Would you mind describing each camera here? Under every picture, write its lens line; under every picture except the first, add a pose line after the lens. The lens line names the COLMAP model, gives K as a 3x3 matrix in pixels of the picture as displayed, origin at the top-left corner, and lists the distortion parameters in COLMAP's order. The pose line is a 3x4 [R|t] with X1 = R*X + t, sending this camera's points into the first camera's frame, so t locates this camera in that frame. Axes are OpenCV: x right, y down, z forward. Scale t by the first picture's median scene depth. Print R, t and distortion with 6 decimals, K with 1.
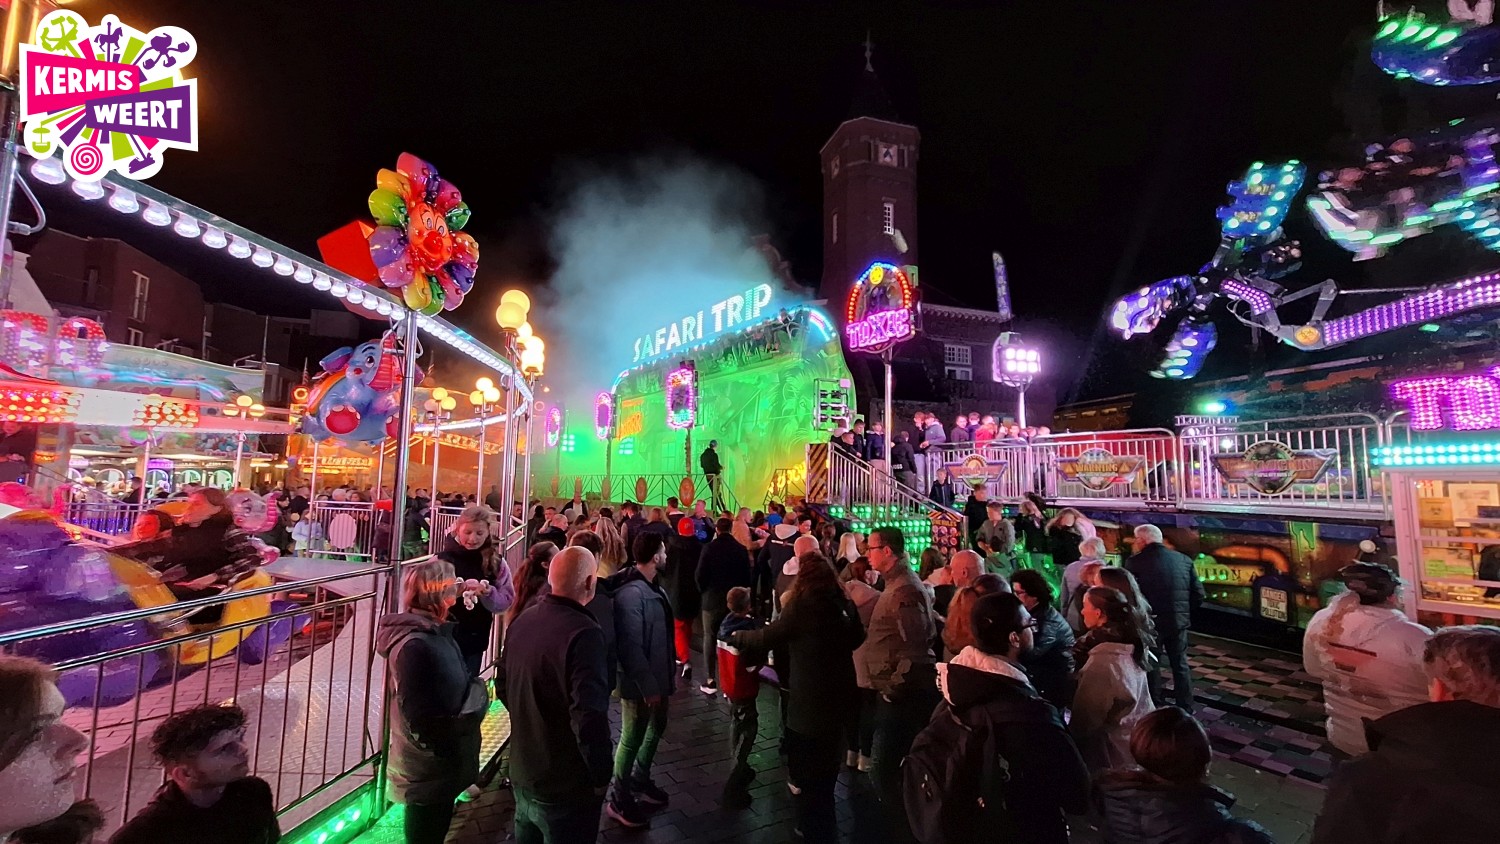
lens RADIAL K [[601.1, 0, 752.1], [0, 601.1, 435.2], [0, 0, 1]] dist [-0.001570, 0.000232]
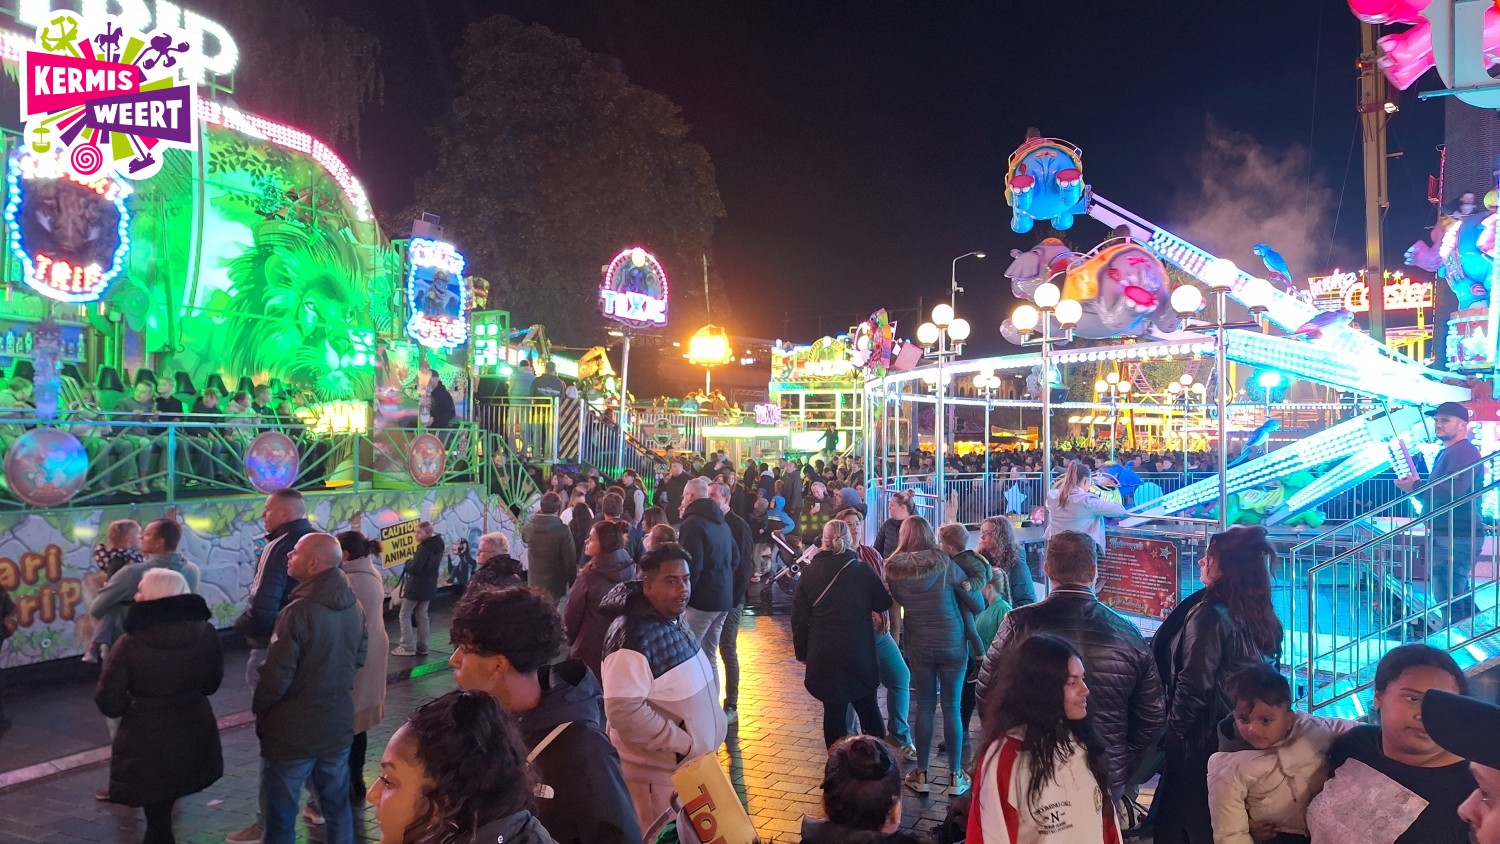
lens RADIAL K [[1051.9, 0, 776.4], [0, 1051.9, 439.6], [0, 0, 1]] dist [0.106661, -0.145925]
pose [[-0.520026, -0.017483, 0.853972, -1.427534], [-0.088131, 0.995553, -0.033285, 0.100539], [-0.849592, -0.092571, -0.519254, 1.564987]]
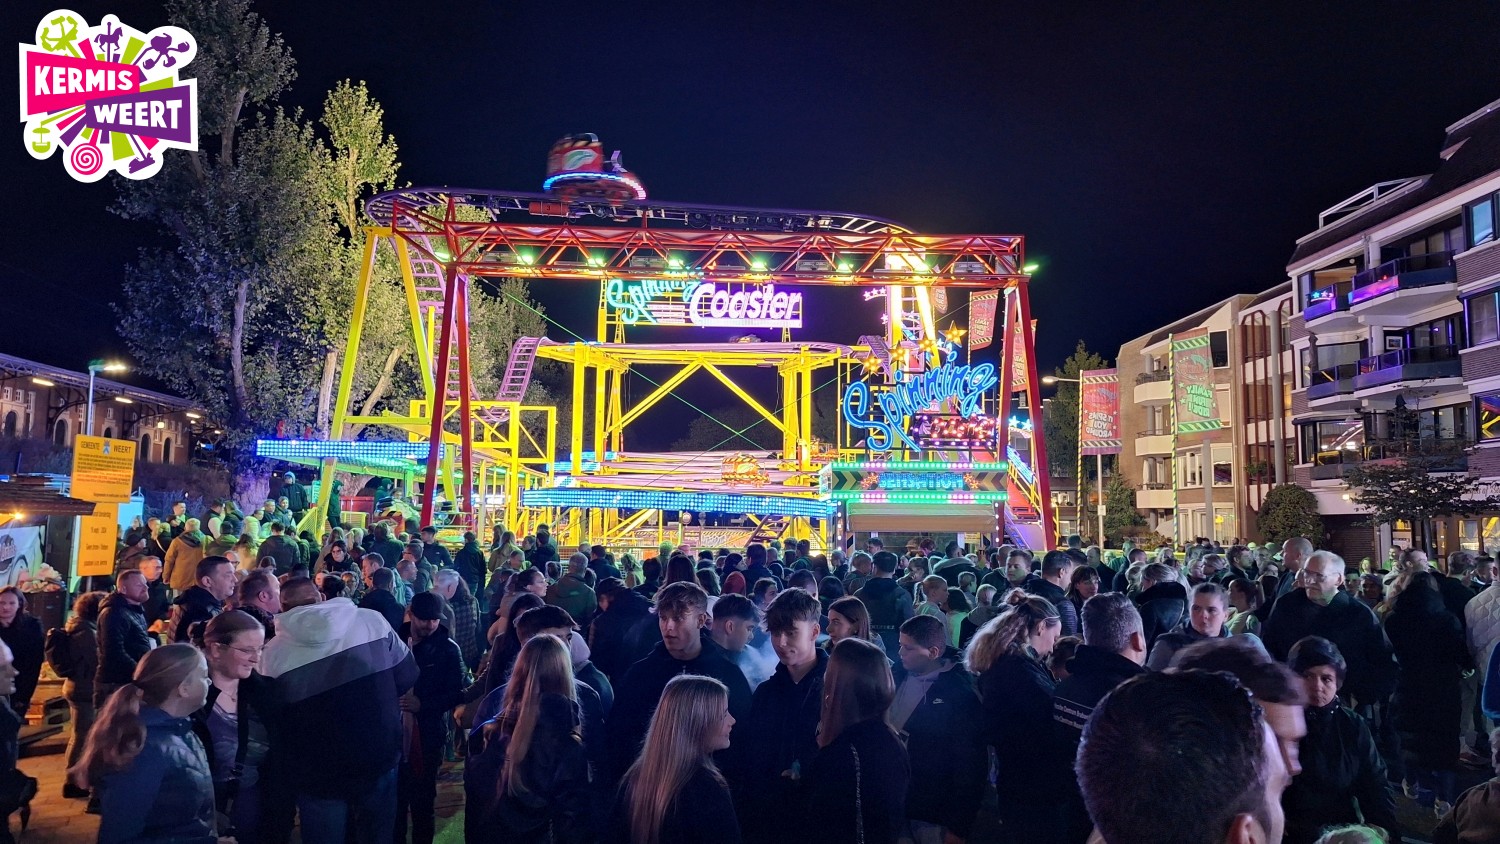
lens RADIAL K [[1039.4, 0, 747.1], [0, 1039.4, 428.1], [0, 0, 1]] dist [0.152524, -0.217446]
pose [[-0.960873, 0.002677, 0.276976, -1.302878], [-0.048414, 0.982937, -0.177454, 0.092176], [-0.272725, -0.183921, -0.944349, 1.437786]]
